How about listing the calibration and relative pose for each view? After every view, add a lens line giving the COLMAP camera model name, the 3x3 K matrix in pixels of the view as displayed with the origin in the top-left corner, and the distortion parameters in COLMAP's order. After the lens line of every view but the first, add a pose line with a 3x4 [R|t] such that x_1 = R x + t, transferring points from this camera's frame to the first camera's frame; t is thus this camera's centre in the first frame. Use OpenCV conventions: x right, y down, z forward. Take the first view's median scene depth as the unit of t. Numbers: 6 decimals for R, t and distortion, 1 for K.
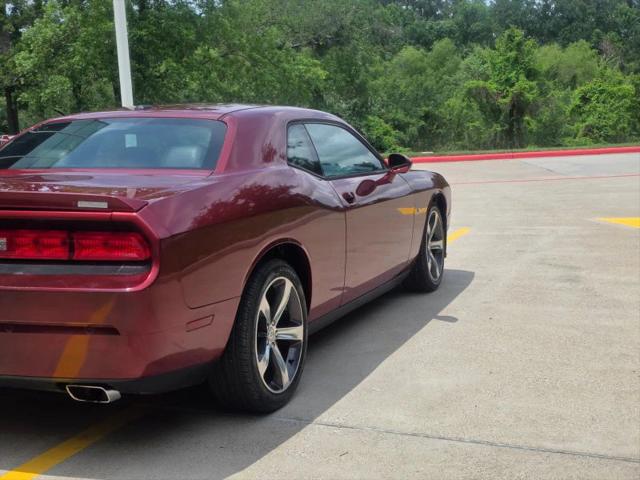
lens RADIAL K [[880.2, 0, 320.0], [0, 880.2, 240.0], [0, 0, 1]] dist [0.146806, -0.325055]
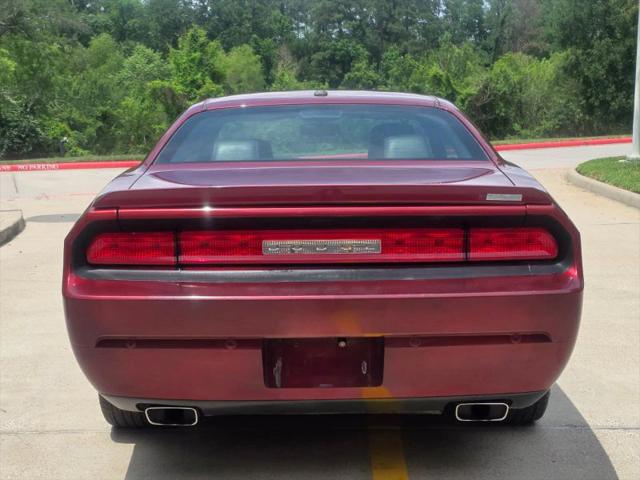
lens RADIAL K [[925.3, 0, 320.0], [0, 925.3, 240.0], [0, 0, 1]] dist [0.222974, -0.589527]
pose [[0.932503, -0.027958, 0.360078, -0.053997], [0.031485, 0.999497, -0.003931, 0.000039], [-0.359787, 0.015003, 0.932914, 0.013725]]
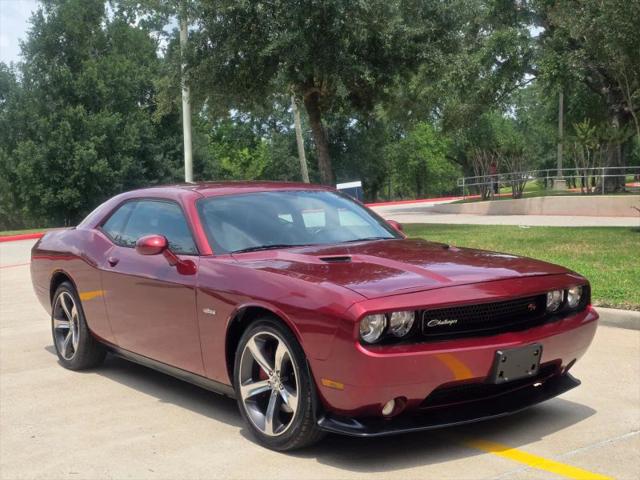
lens RADIAL K [[839.0, 0, 315.5], [0, 839.0, 239.3], [0, 0, 1]] dist [0.216375, -0.535623]
pose [[0.523869, -0.030185, 0.851264, -0.104567], [0.131725, 0.990221, -0.045951, -0.004856], [-0.841552, 0.136205, 0.522723, 0.062057]]
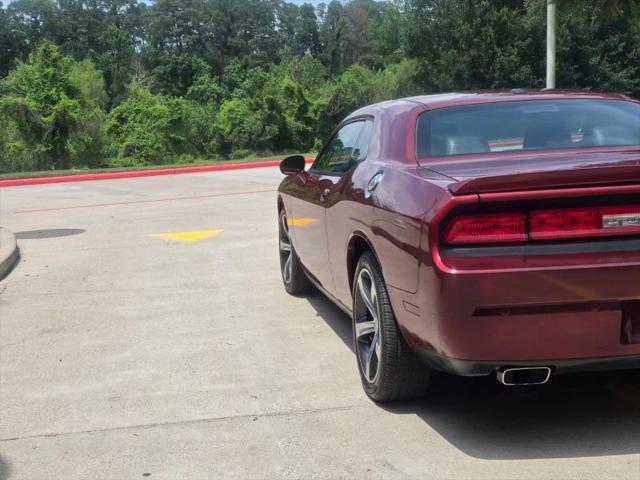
lens RADIAL K [[916.3, 0, 320.0], [0, 916.3, 240.0], [0, 0, 1]] dist [0.187954, -0.413272]
pose [[0.858790, -0.068701, 0.507700, -0.091662], [0.083294, 0.996507, -0.006048, 0.000208], [-0.505511, 0.047483, 0.861513, 0.023894]]
